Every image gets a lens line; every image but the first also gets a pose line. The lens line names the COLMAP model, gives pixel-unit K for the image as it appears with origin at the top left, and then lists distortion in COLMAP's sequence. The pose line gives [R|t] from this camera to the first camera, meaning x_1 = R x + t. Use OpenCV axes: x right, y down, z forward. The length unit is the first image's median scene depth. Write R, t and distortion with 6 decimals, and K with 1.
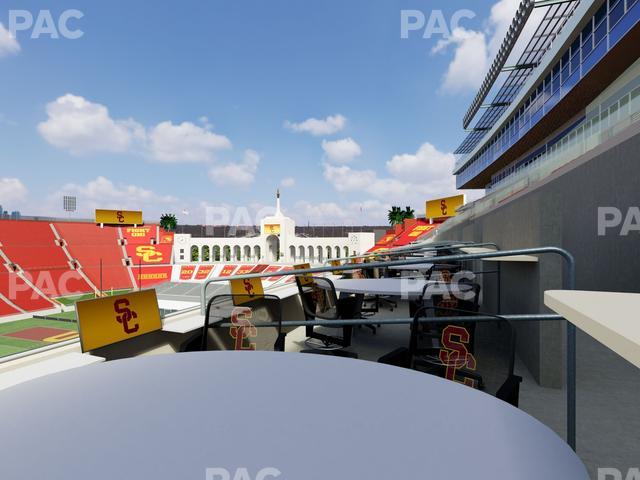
lens RADIAL K [[319.8, 0, 320.0], [0, 319.8, 240.0], [0, 0, 1]] dist [0.000508, -0.000360]
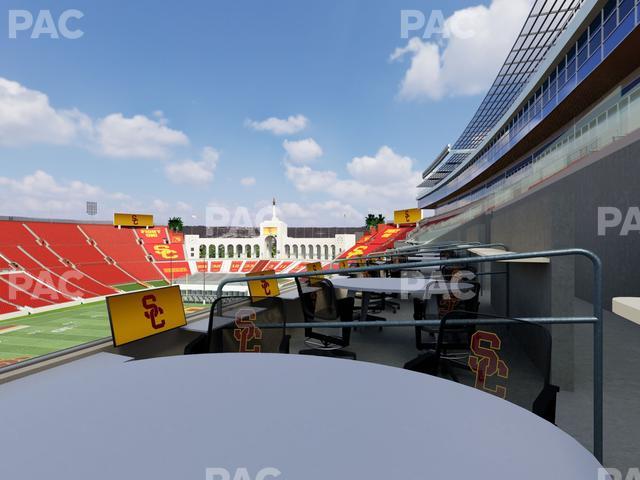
lens RADIAL K [[319.8, 0, 320.0], [0, 319.8, 240.0], [0, 0, 1]] dist [0.000508, -0.000360]
pose [[0.992652, 0.000117, 0.121004, -0.098478], [-0.000108, 1.000000, -0.000075, 0.000002], [-0.121004, 0.000062, 0.992652, -0.205910]]
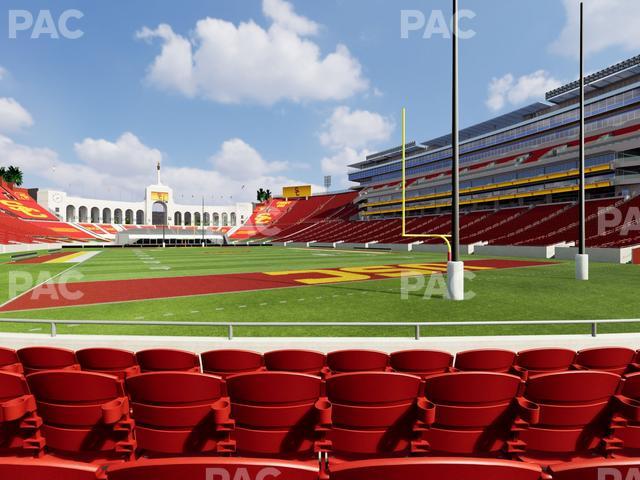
lens RADIAL K [[319.8, 0, 320.0], [0, 319.8, 240.0], [0, 0, 1]] dist [0.000508, -0.000360]
pose [[0.648055, 0.000186, 0.761594, -0.587955], [-0.000136, 1.000000, -0.000129, 0.111369], [-0.761594, -0.000020, 0.648055, -0.164093]]
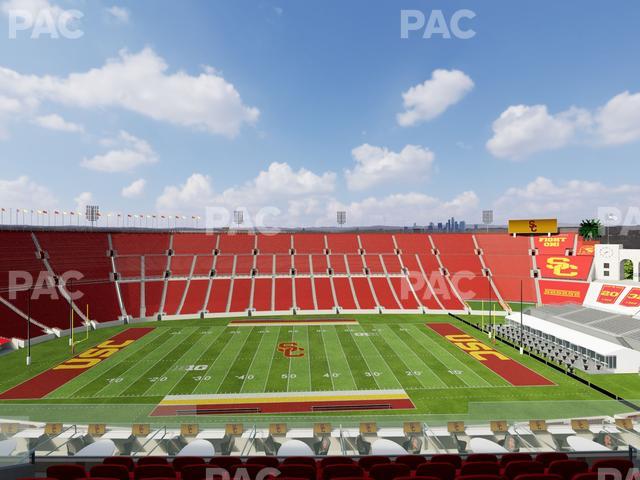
lens RADIAL K [[319.8, 0, 320.0], [0, 319.8, 240.0], [0, 0, 1]] dist [0.000508, -0.000360]
pose [[0.359131, 0.000043, -0.933287, 0.056679], [-0.000104, 1.000000, 0.000006, -0.027601], [0.933287, 0.000095, 0.359131, 0.032110]]
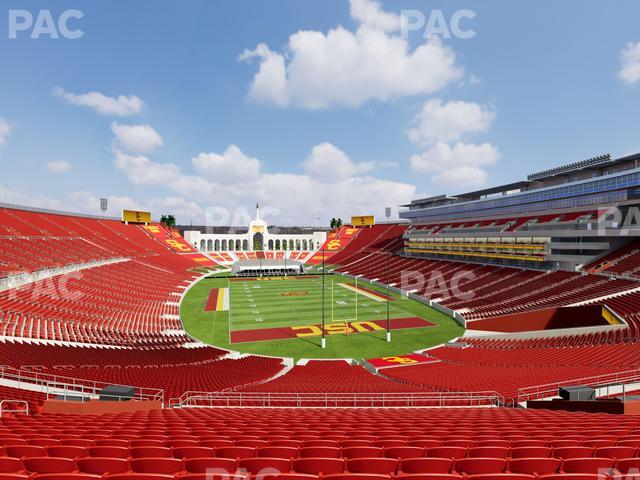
lens RADIAL K [[319.8, 0, 320.0], [0, 319.8, 240.0], [0, 0, 1]] dist [0.000508, -0.000360]
pose [[0.829542, 0.000079, 0.558444, -0.690147], [0.000001, 1.000000, -0.000143, 0.017945], [-0.558444, 0.000120, 0.829542, -0.402582]]
